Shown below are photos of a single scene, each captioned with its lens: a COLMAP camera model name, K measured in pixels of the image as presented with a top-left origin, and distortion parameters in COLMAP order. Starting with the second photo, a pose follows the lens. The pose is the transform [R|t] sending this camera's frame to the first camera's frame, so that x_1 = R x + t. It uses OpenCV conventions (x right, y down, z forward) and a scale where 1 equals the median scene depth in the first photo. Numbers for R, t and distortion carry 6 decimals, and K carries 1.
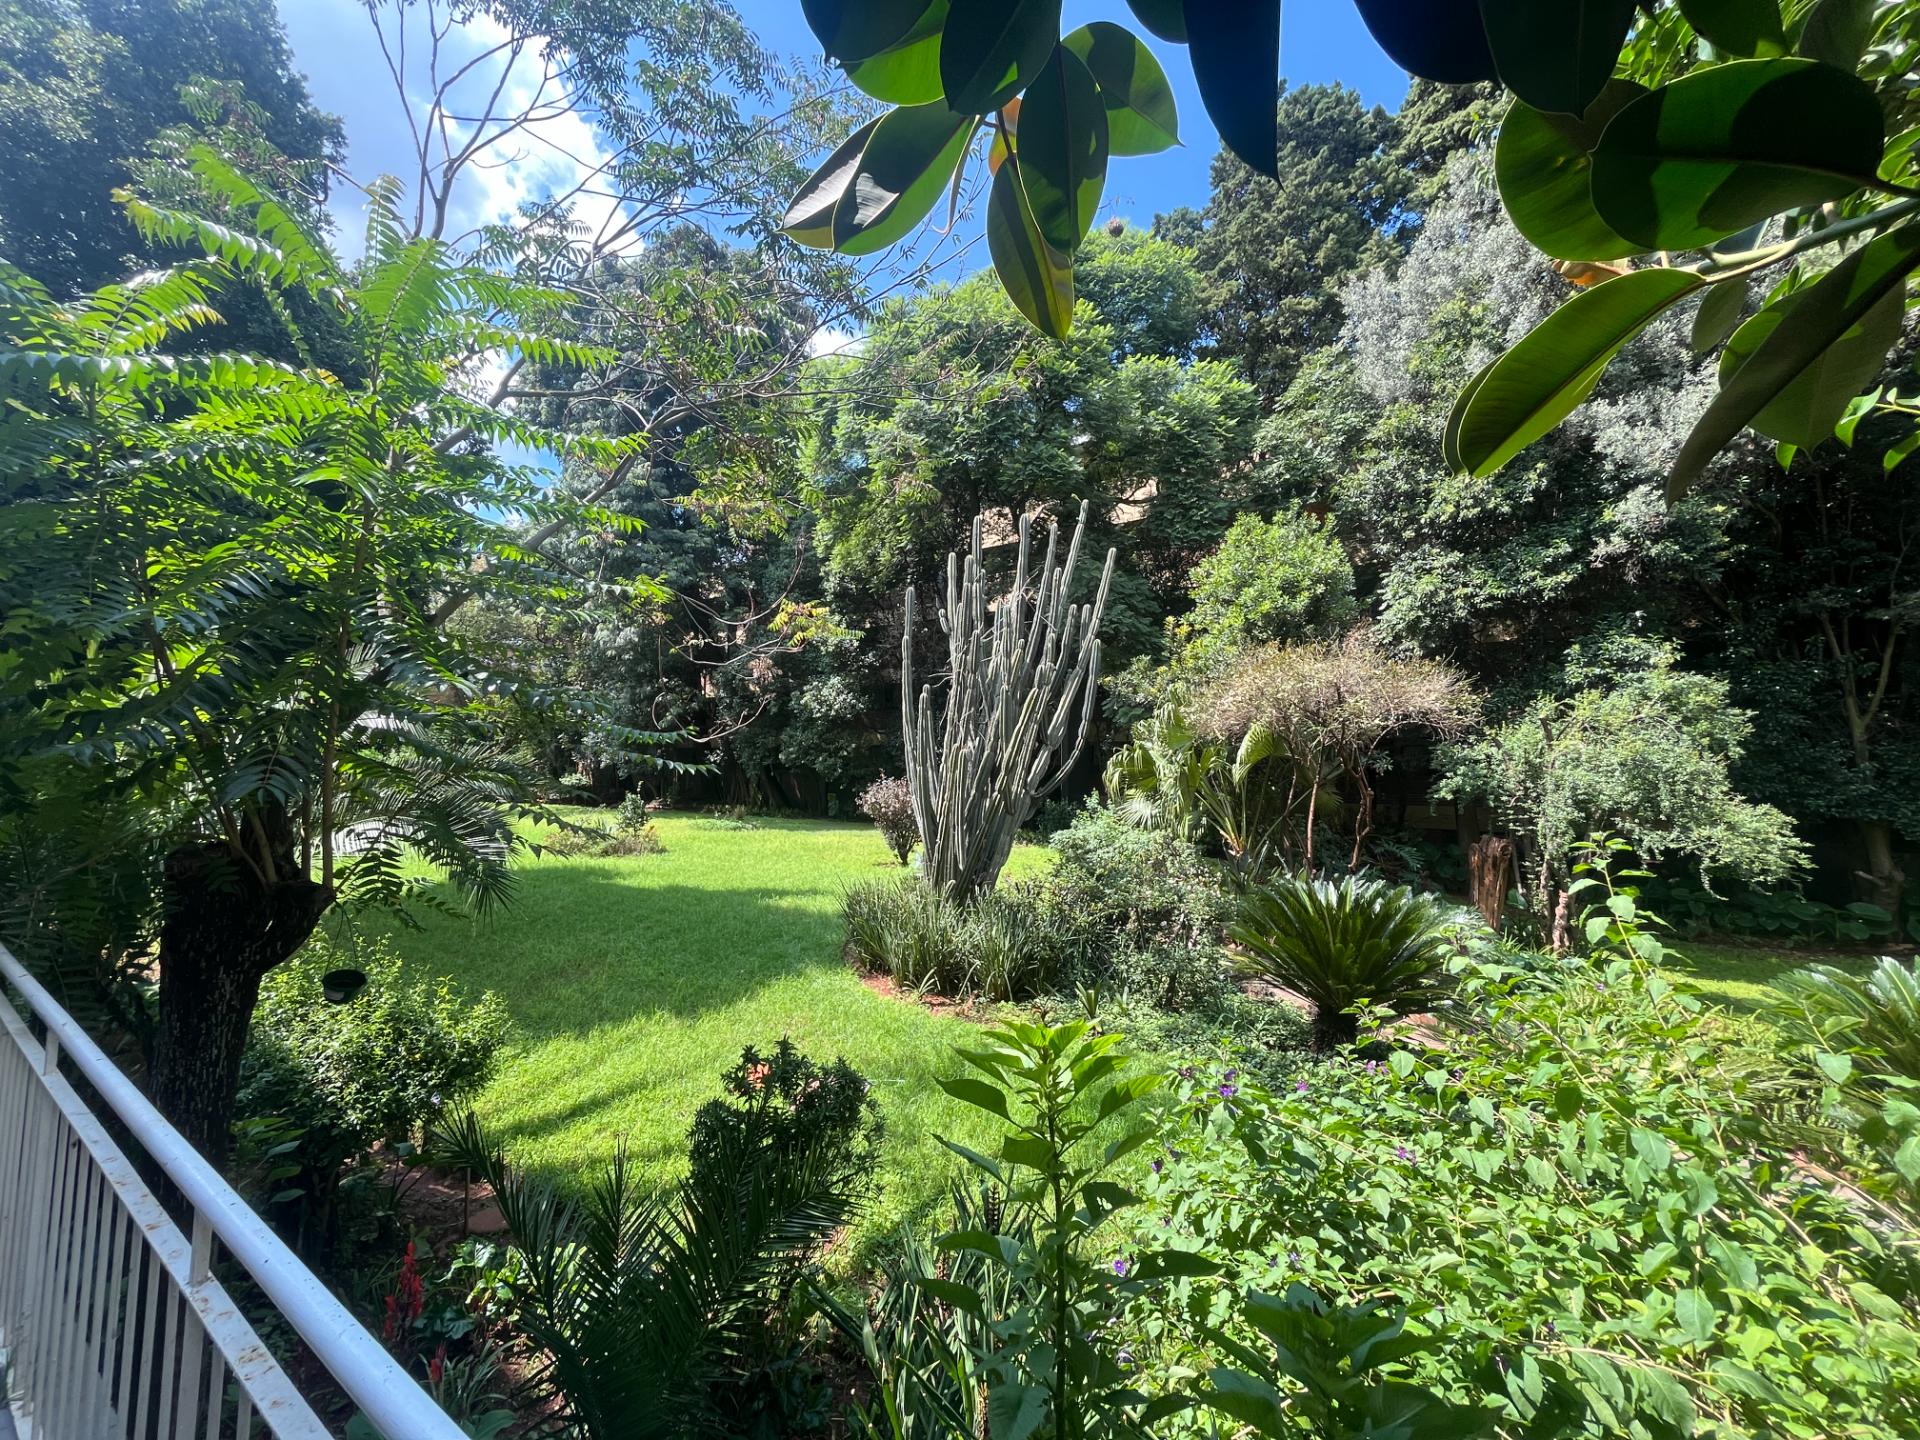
lens RADIAL K [[770.7, 0, 957.1], [0, 770.7, 723.5], [0, 0, 1]] dist [-0.005322, 0.003443]
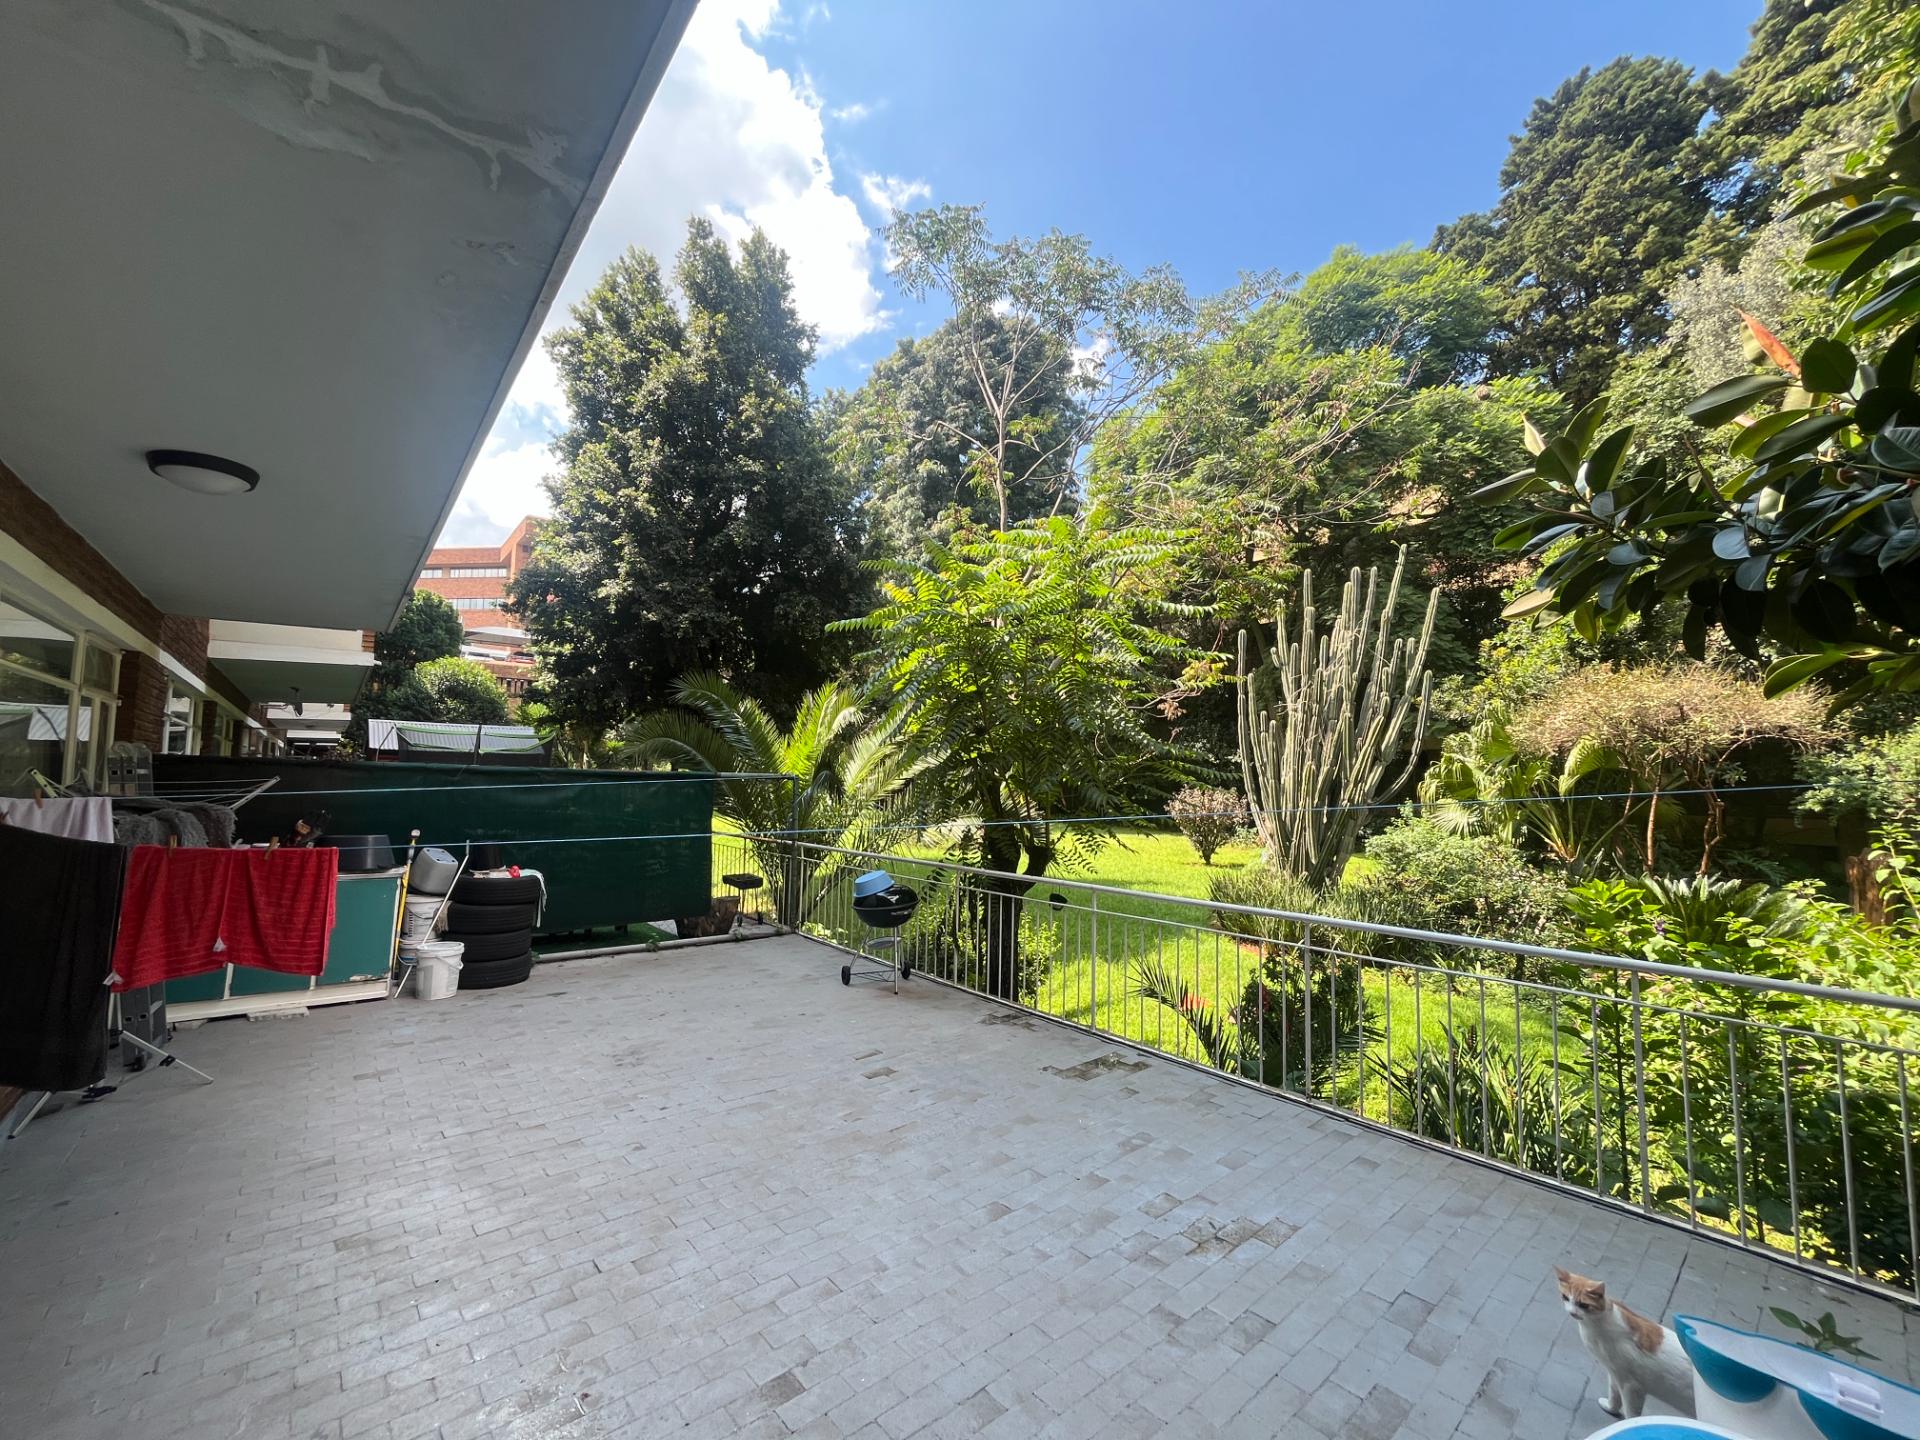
lens RADIAL K [[770.7, 0, 957.7], [0, 770.7, 726.8], [0, 0, 1]] dist [-0.005322, 0.003443]
pose [[0.960385, -0.021232, -0.277866, -0.132939], [0.019643, 0.999771, -0.008502, -0.020791], [0.277983, 0.002707, 0.960582, -0.235608]]
